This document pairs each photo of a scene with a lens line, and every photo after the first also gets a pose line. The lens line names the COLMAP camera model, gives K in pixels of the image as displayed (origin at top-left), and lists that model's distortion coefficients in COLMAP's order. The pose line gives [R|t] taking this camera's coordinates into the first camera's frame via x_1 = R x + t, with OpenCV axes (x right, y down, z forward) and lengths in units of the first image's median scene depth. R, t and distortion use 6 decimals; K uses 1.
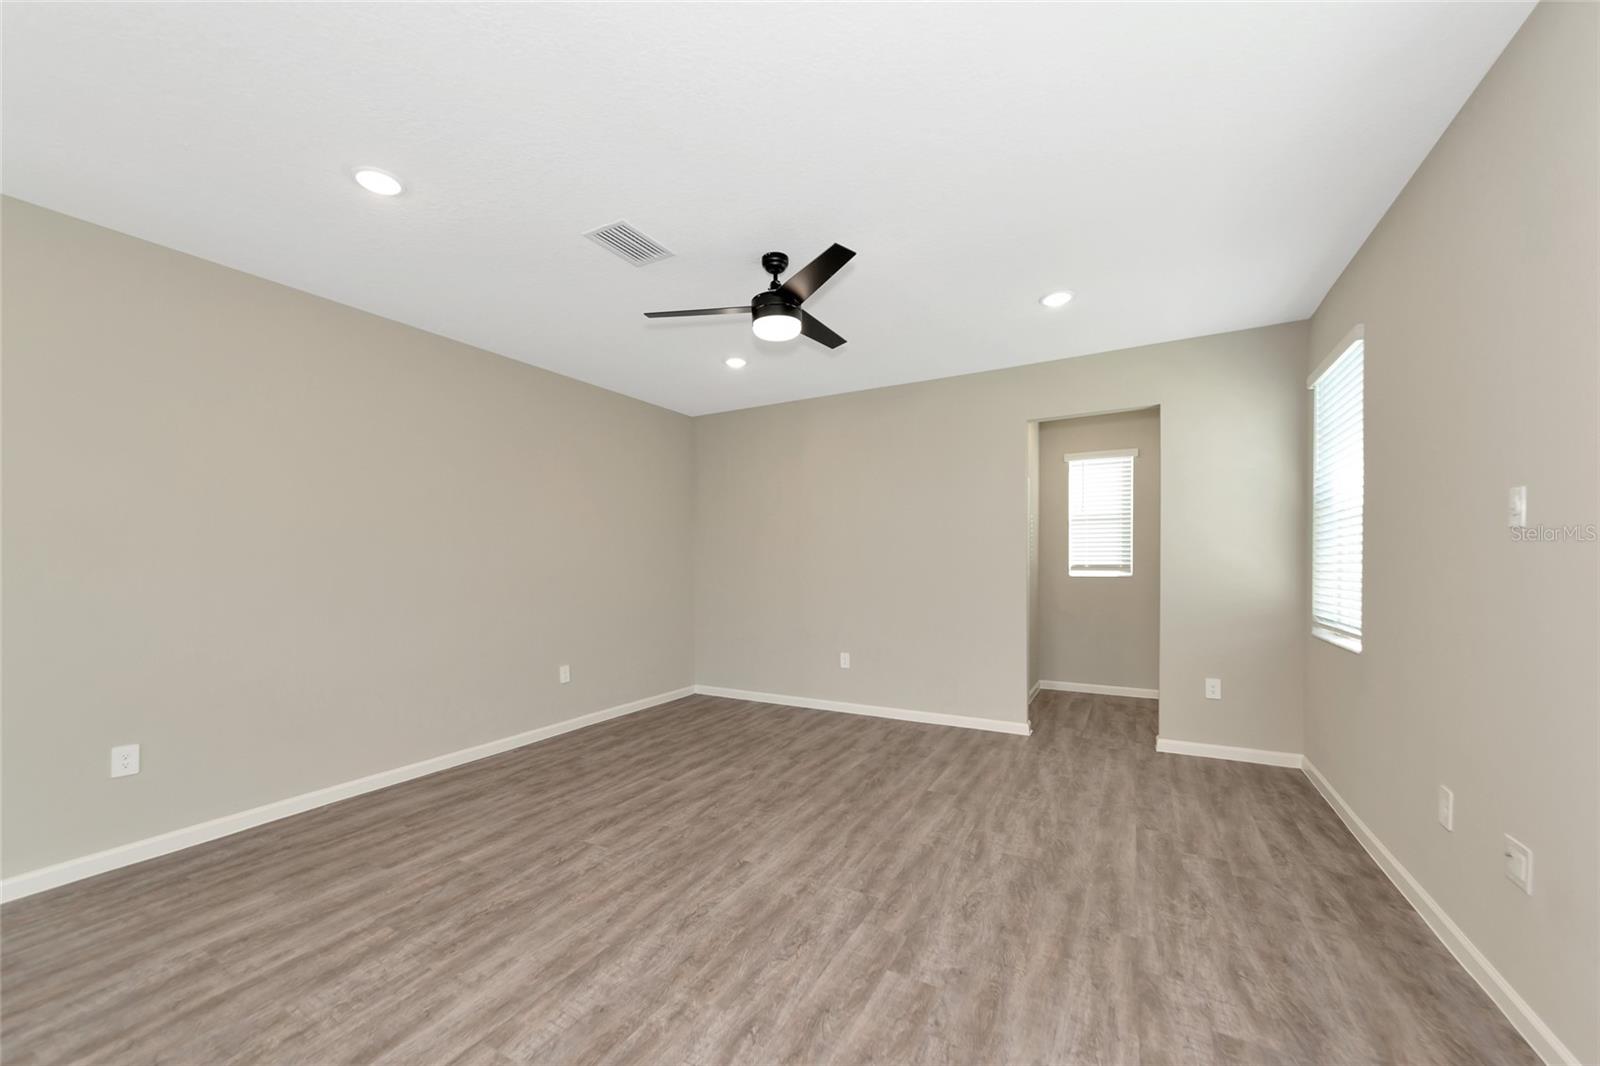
lens RADIAL K [[613.3, 0, 789.6], [0, 613.3, 559.2], [0, 0, 1]] dist [-0.001289, -0.000429]
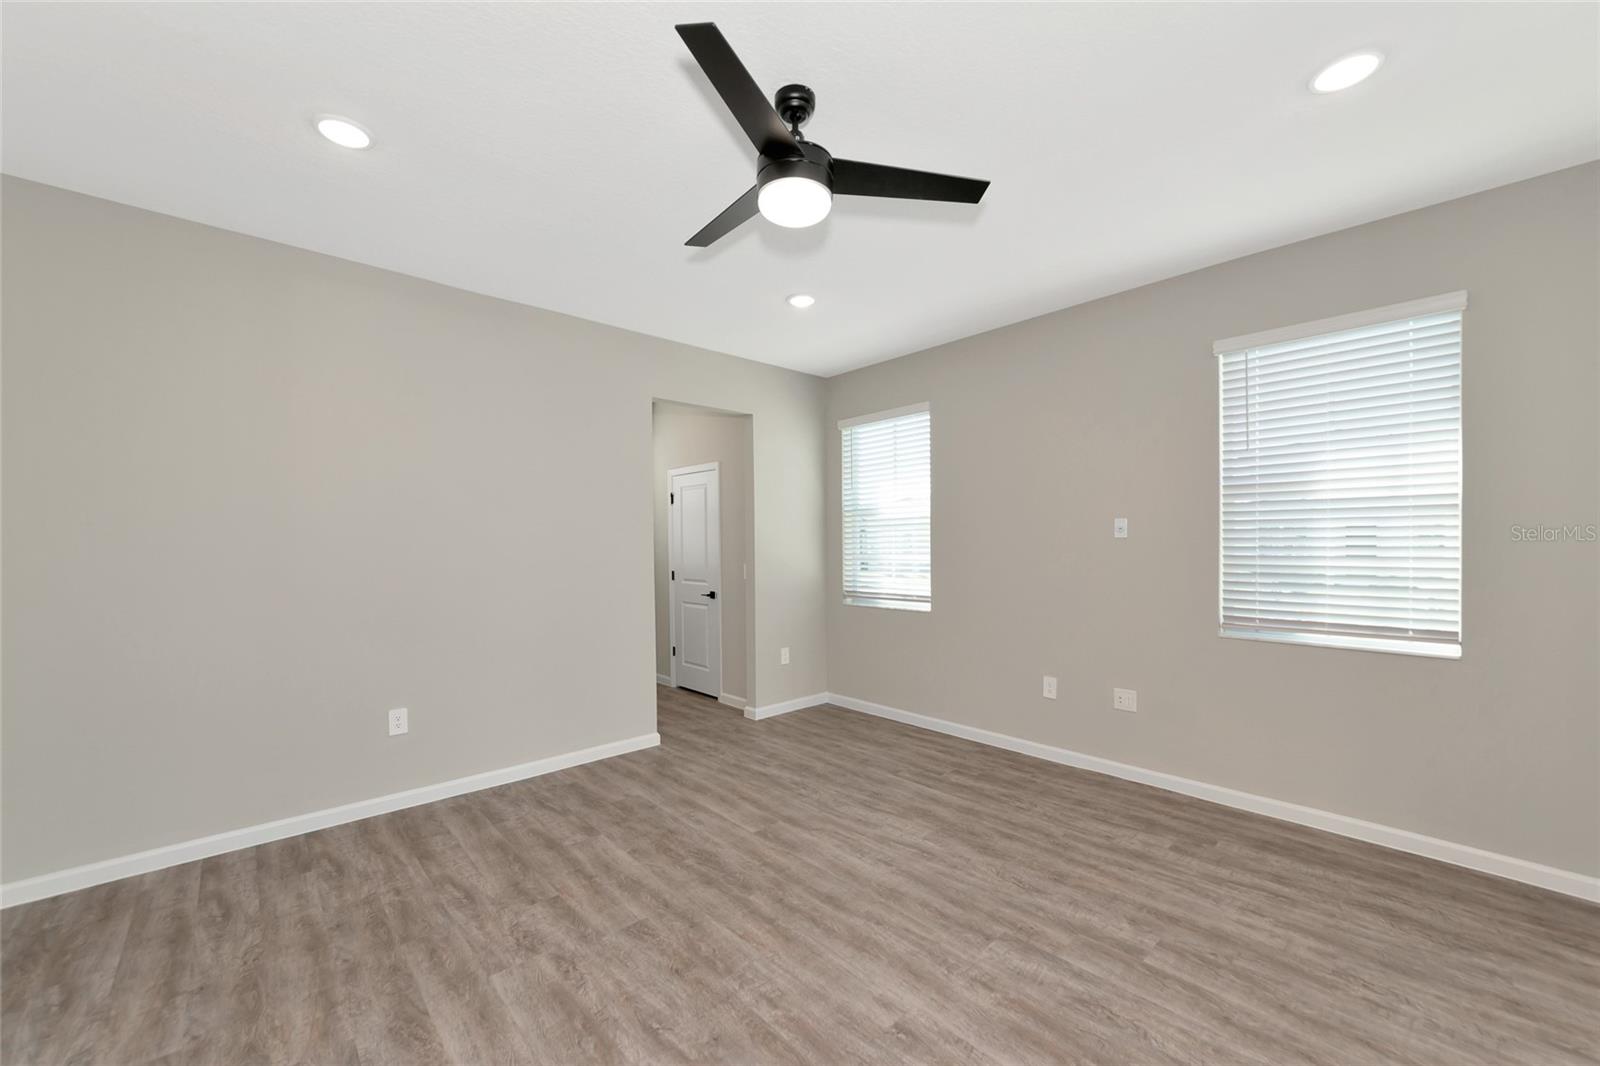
lens RADIAL K [[621.5, 0, 800.0], [0, 621.5, 533.0], [0, 0, 1]] dist [-0.003960, -0.000335]
pose [[0.307196, 0.019239, 0.951452, -0.604763], [-0.003632, 0.999812, -0.019044, -0.013695], [-0.951639, 0.002395, 0.307209, 0.730219]]
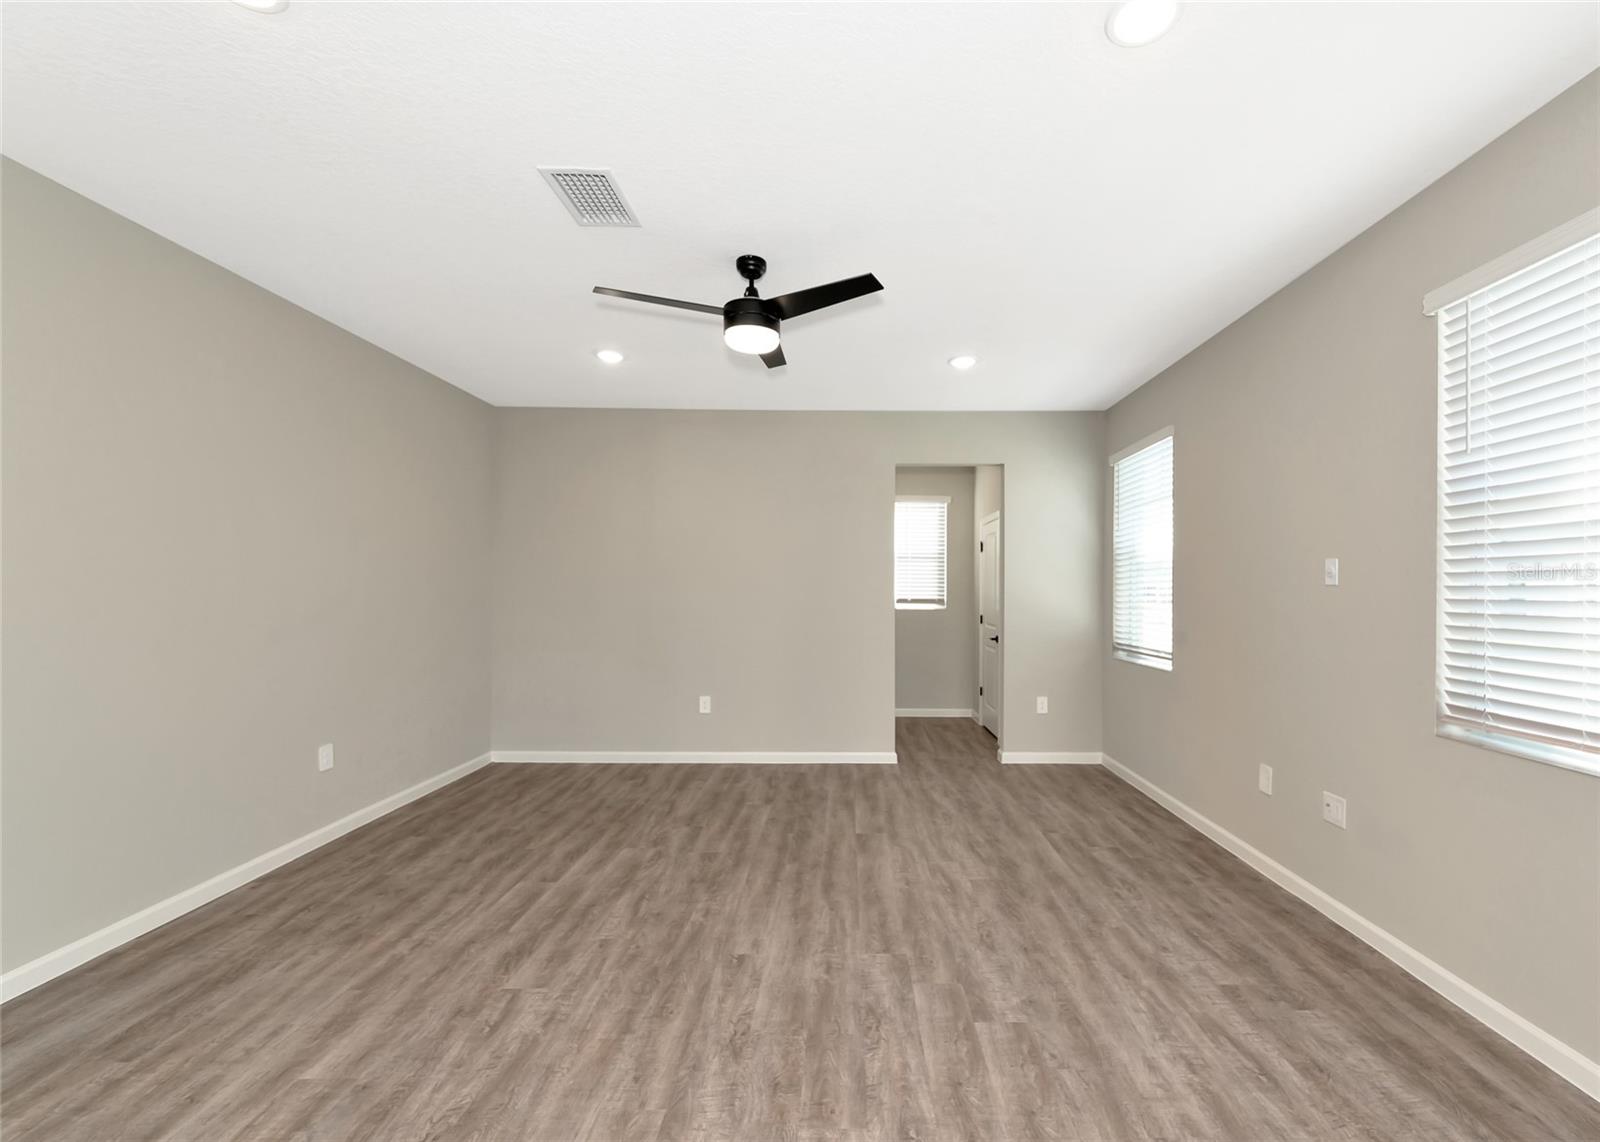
lens RADIAL K [[644.8, 0, 855.5], [0, 644.8, 565.9], [0, 0, 1]] dist [0.002274, 0.000396]
pose [[0.865471, 0.028750, 0.500133, -0.326287], [-0.013468, 0.999326, -0.034141, -0.015855], [-0.500777, 0.022812, 0.865275, 0.106379]]
